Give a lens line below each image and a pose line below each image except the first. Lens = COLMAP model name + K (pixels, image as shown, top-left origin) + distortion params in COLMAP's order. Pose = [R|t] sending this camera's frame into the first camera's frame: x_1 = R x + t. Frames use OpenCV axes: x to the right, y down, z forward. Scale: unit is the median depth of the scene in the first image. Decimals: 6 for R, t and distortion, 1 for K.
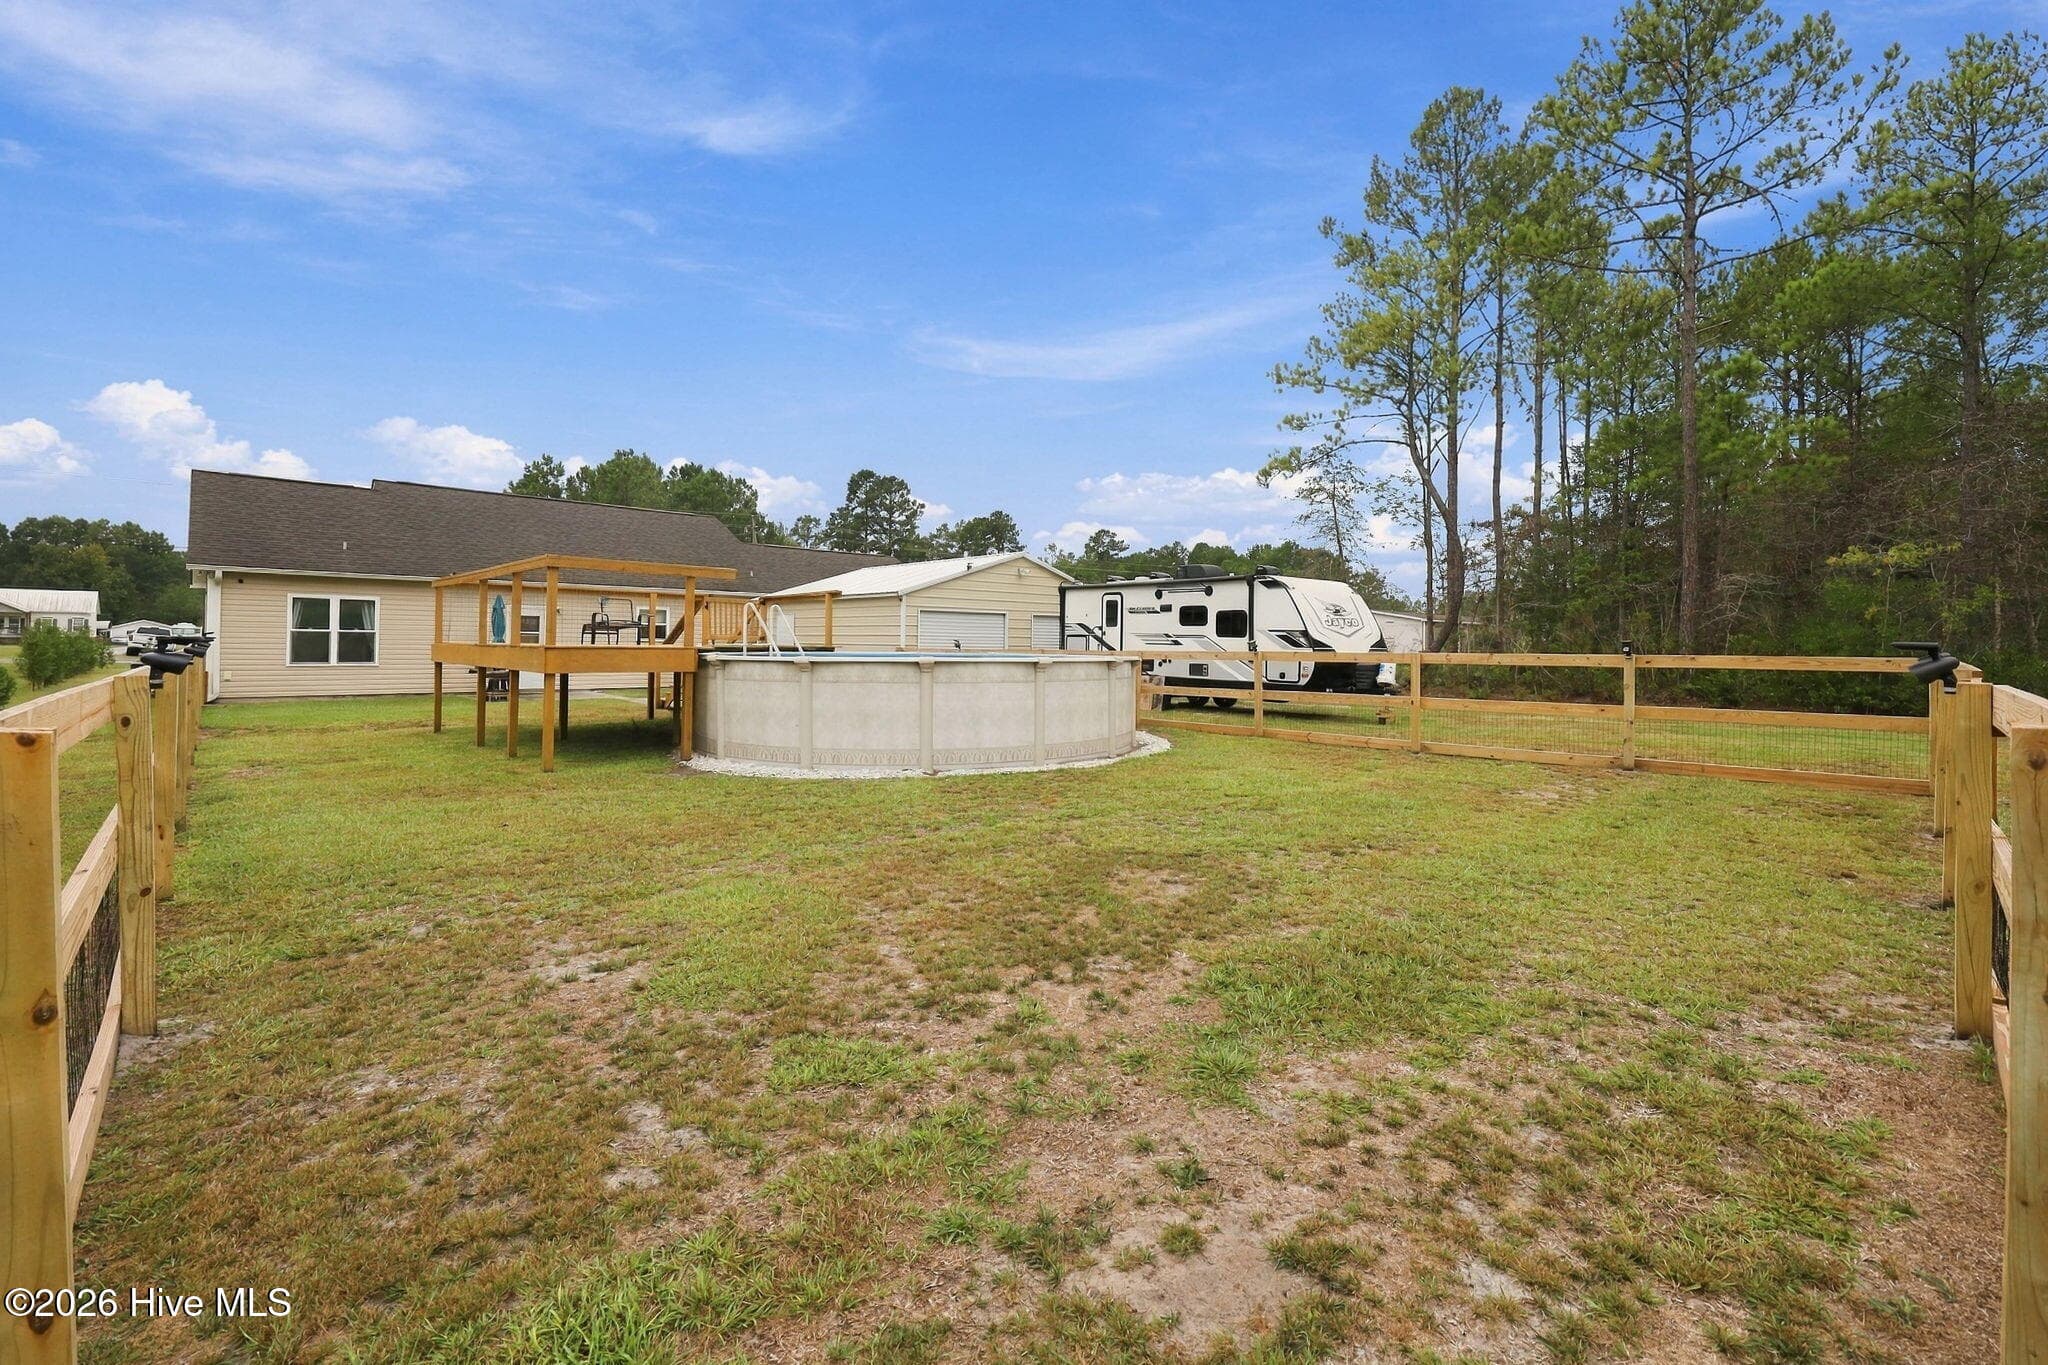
lens RADIAL K [[870.4, 0, 1028.3], [0, 870.4, 626.8], [0, 0, 1]] dist [0.000477, 0.000606]
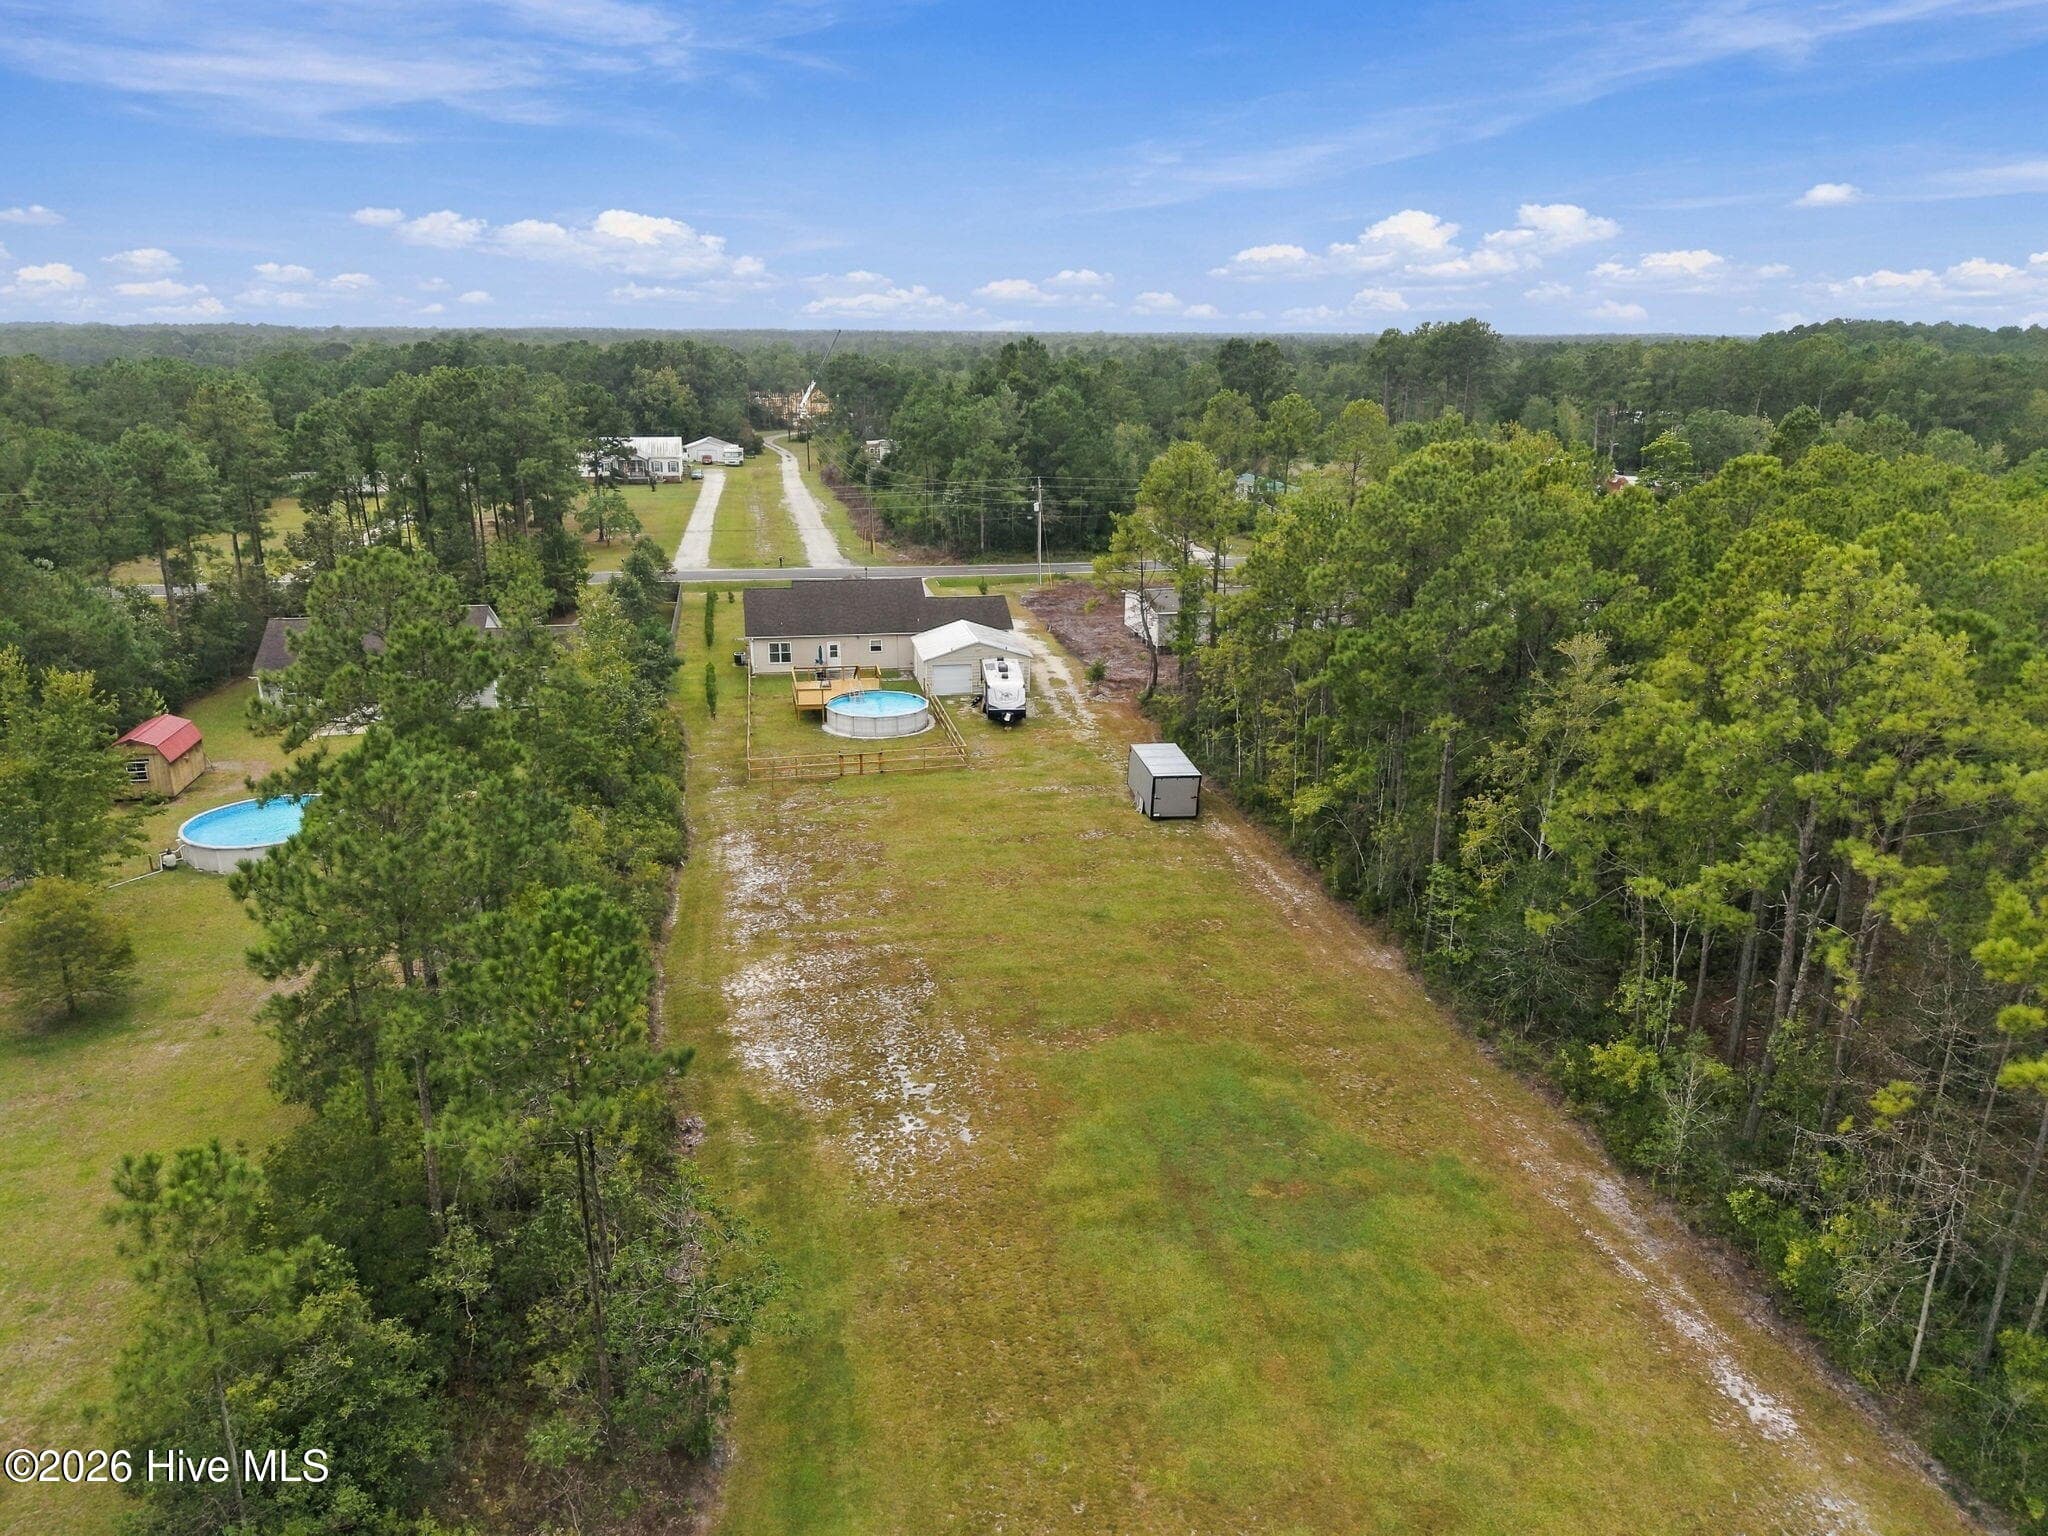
lens RADIAL K [[1357.6, 0, 1024.0], [0, 1357.6, 768.0], [0, 0, 1]] dist [0.052890, -0.081914]
pose [[0.845897, 0.155035, -0.510316, 2.274028], [0.015904, 0.949061, 0.314690, -1.014035], [0.533109, -0.274311, 0.800343, -2.330213]]
